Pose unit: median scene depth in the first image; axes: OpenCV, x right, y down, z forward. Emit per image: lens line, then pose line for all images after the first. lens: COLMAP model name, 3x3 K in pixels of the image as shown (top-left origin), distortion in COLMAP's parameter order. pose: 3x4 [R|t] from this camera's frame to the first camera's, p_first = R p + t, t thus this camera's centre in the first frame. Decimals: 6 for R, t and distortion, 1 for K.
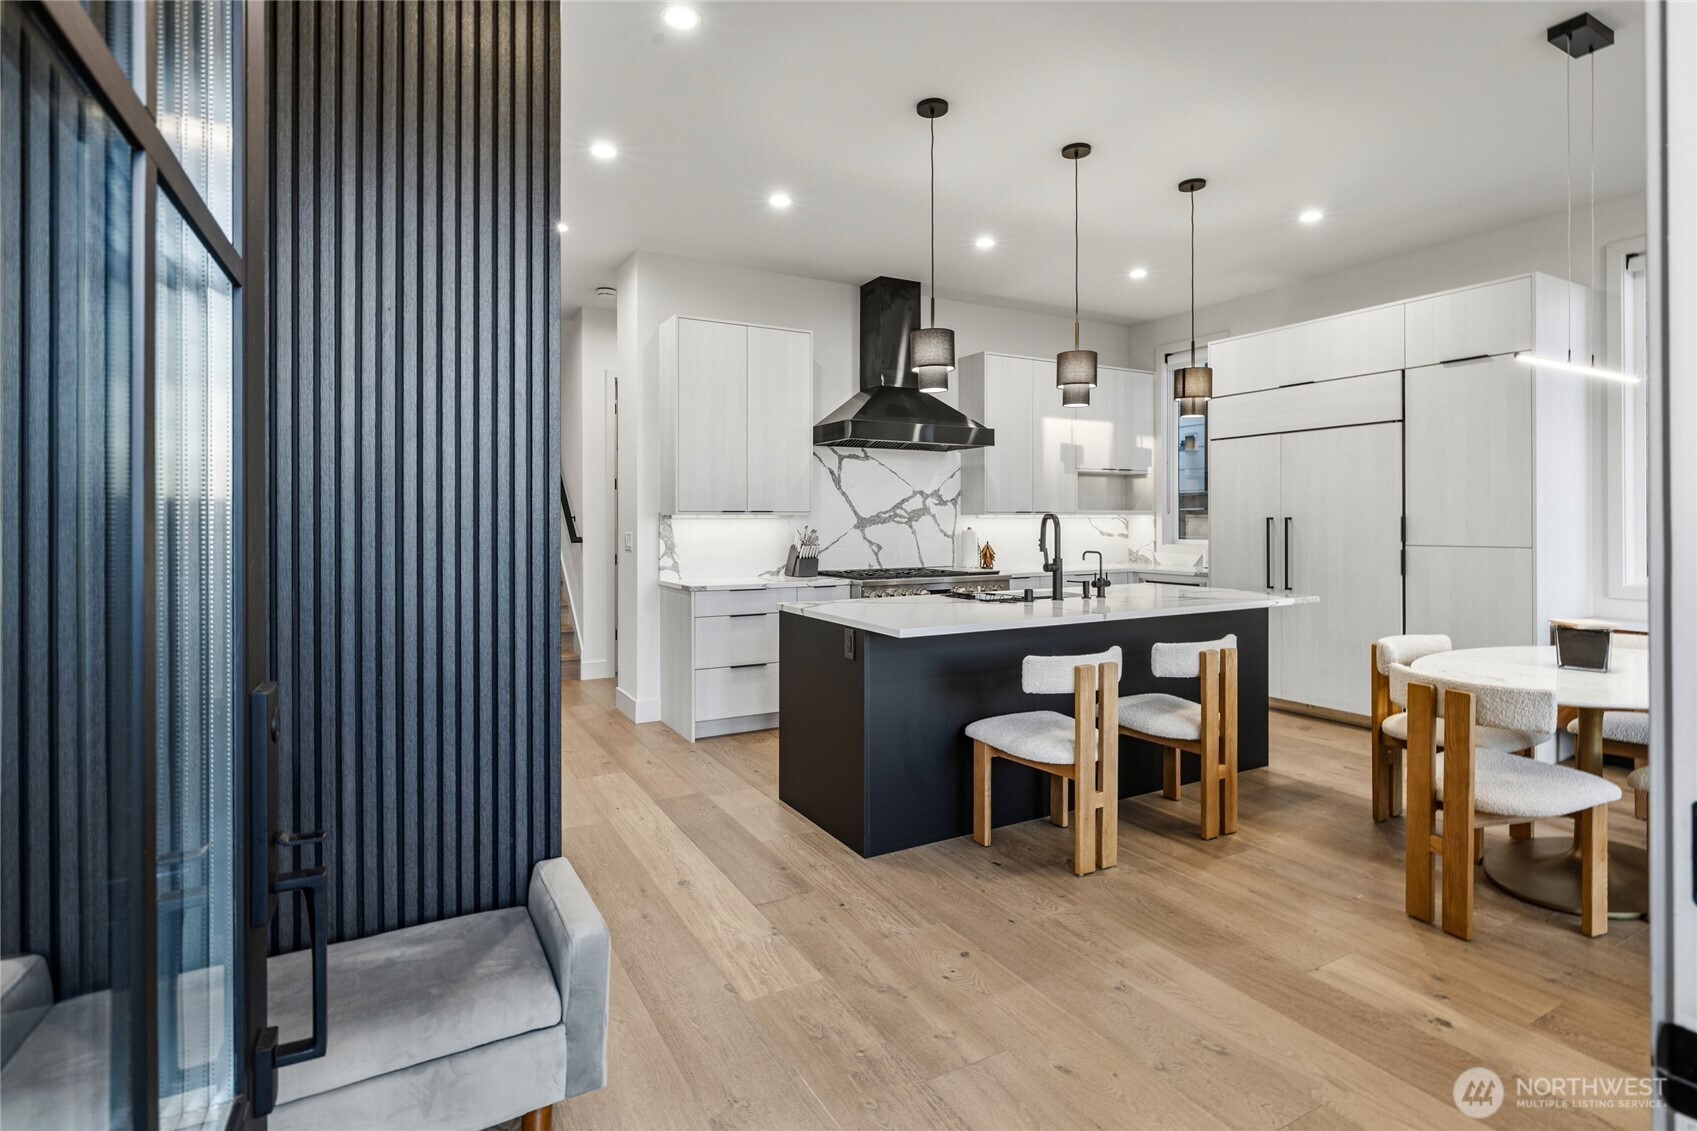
lens RADIAL K [[815.5, 0, 836.3], [0, 815.5, 521.2], [0, 0, 1]] dist [-0.004198, 0.000088]
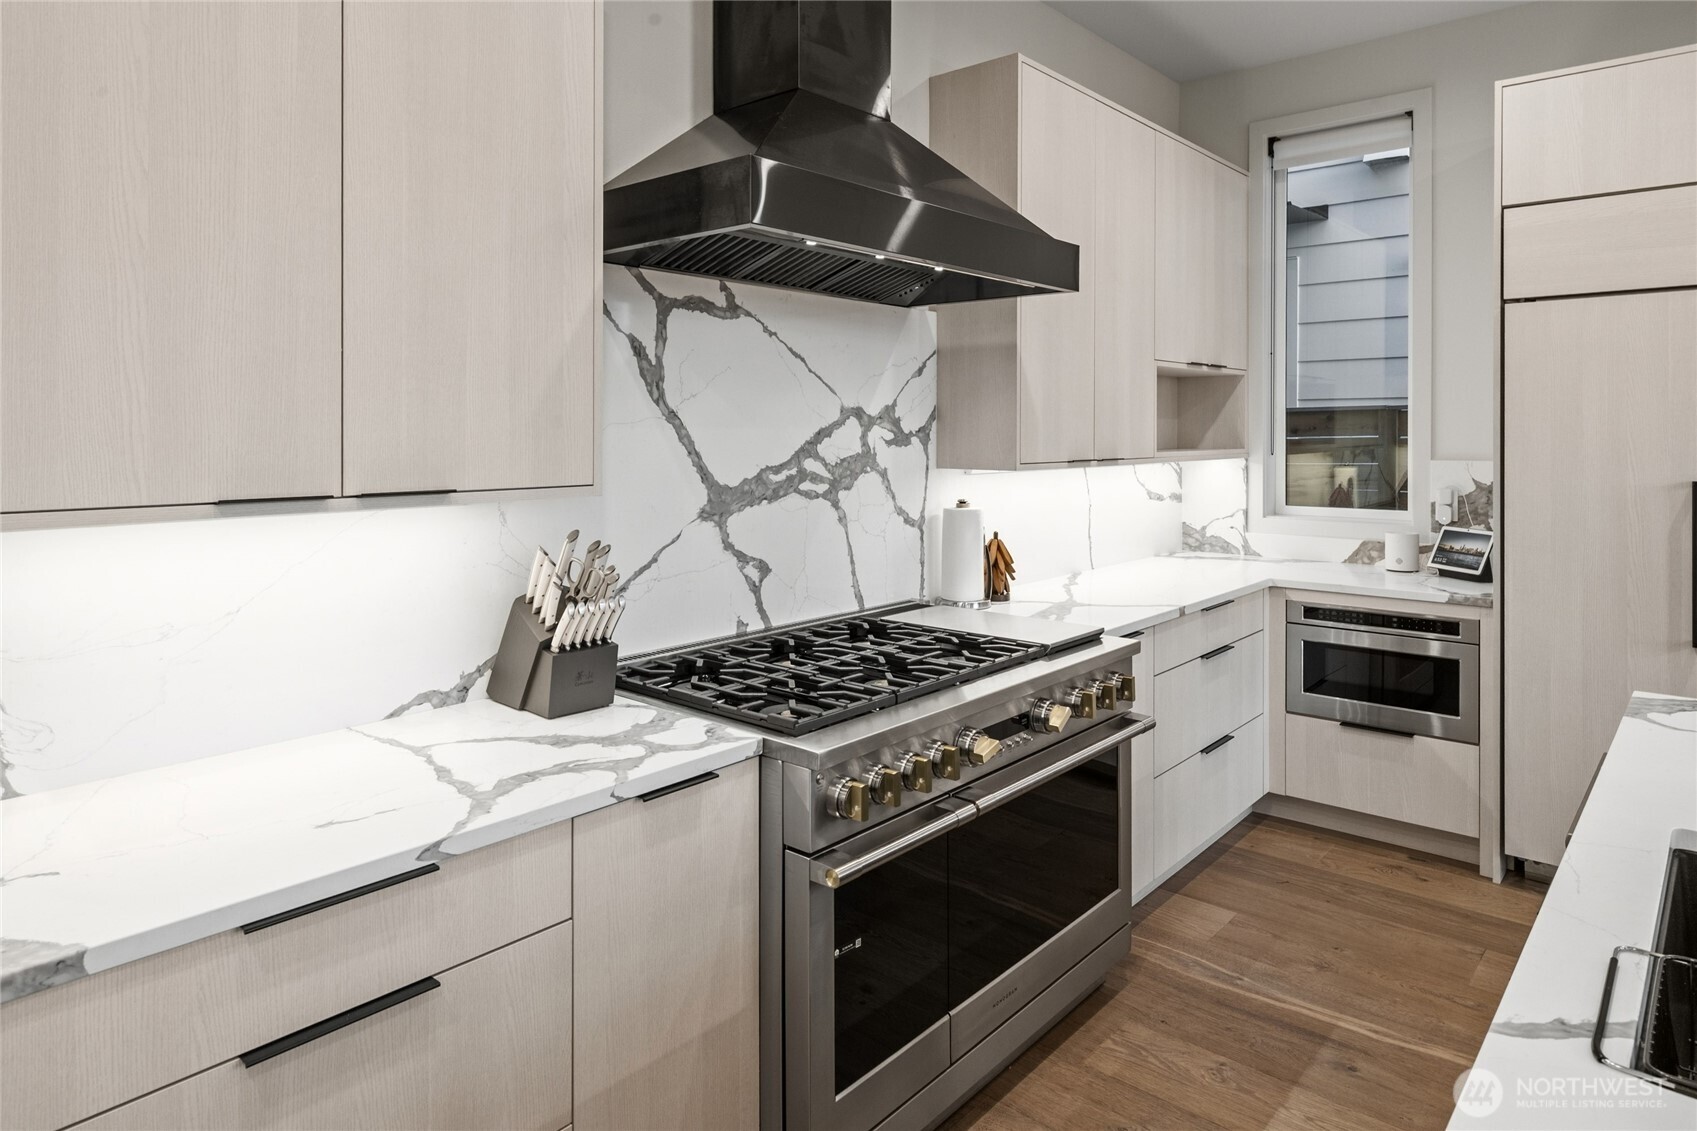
lens RADIAL K [[1013.4, 0, 850.2], [0, 1013.4, 439.0], [0, 0, 1]] dist [0.003584, 0.000727]
pose [[0.939904, -0.000999, 0.341437, -0.060677], [-0.000702, 0.999988, 0.004859, -0.025778], [-0.341438, -0.004807, 0.939892, 0.576206]]
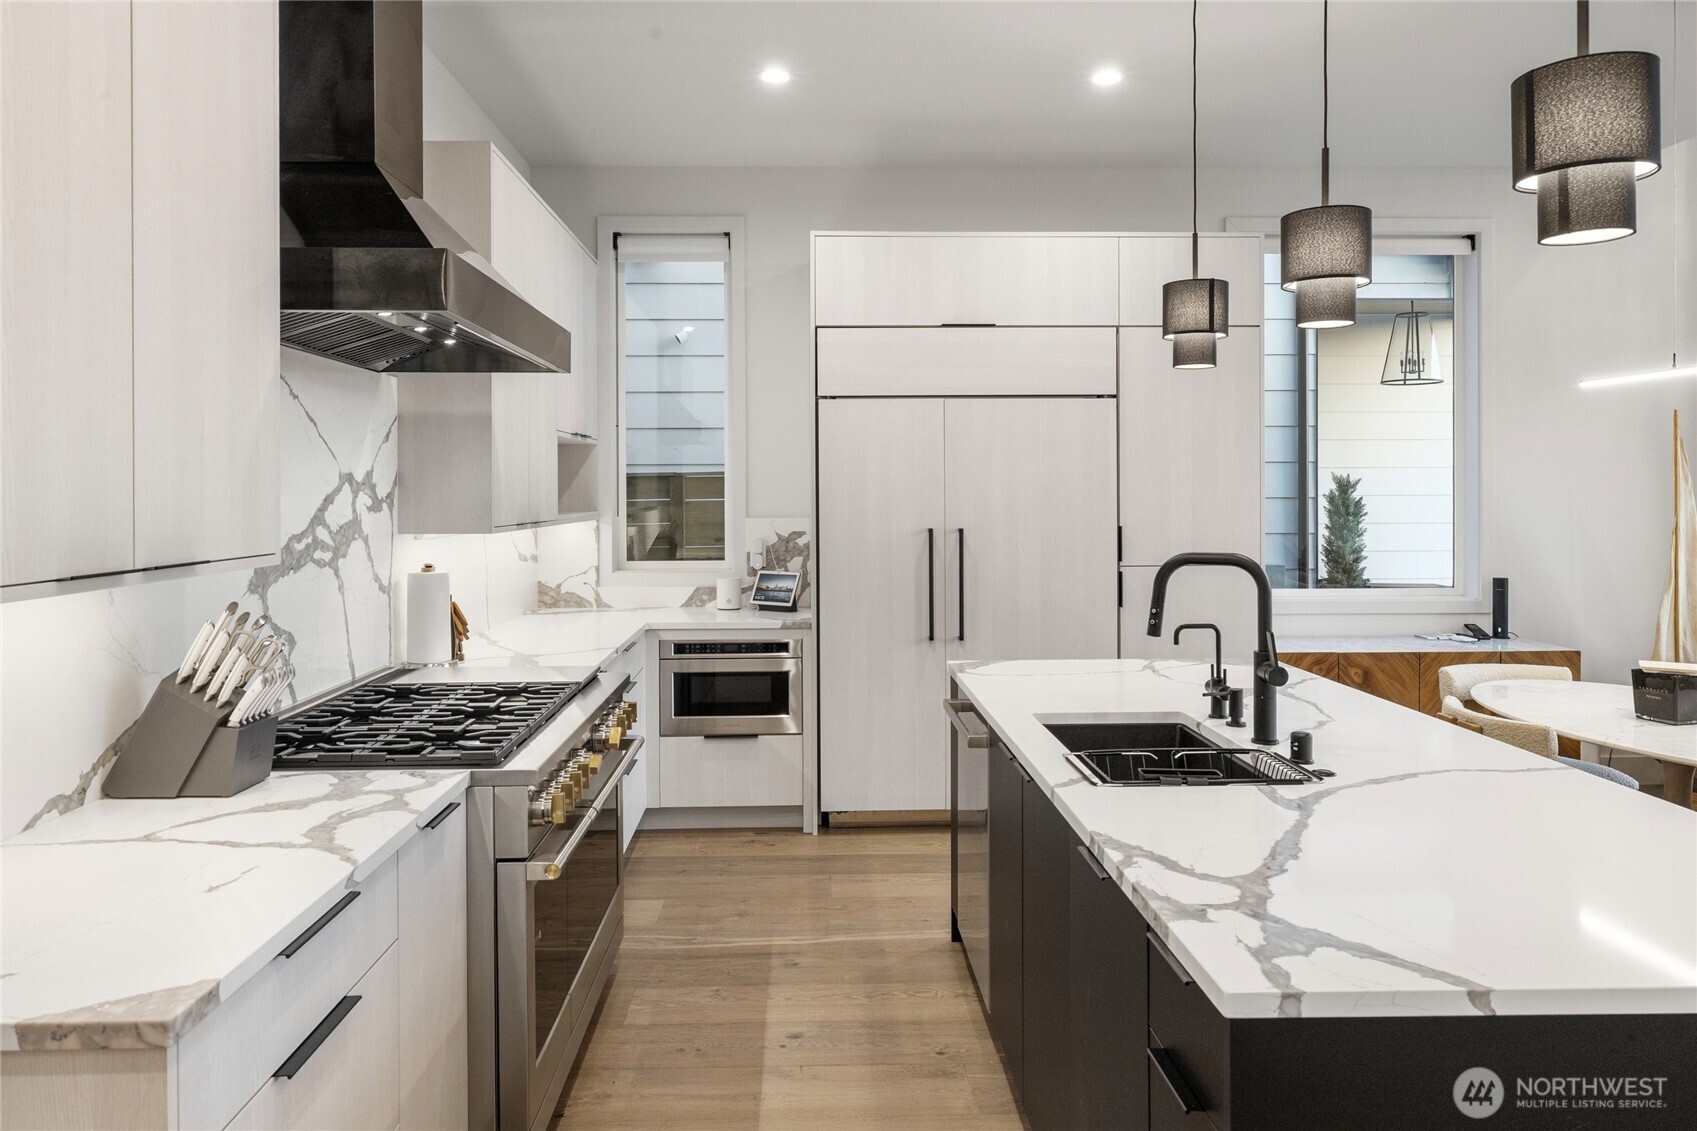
lens RADIAL K [[1140.9, 0, 824.3], [0, 1140.9, 504.4], [0, 0, 1]] dist [-0.003414, 0.004570]
pose [[0.464285, -0.009088, 0.885639, -0.260008], [0.004076, 0.999959, 0.008124, -0.027340], [-0.885676, -0.000162, 0.464303, 0.585547]]
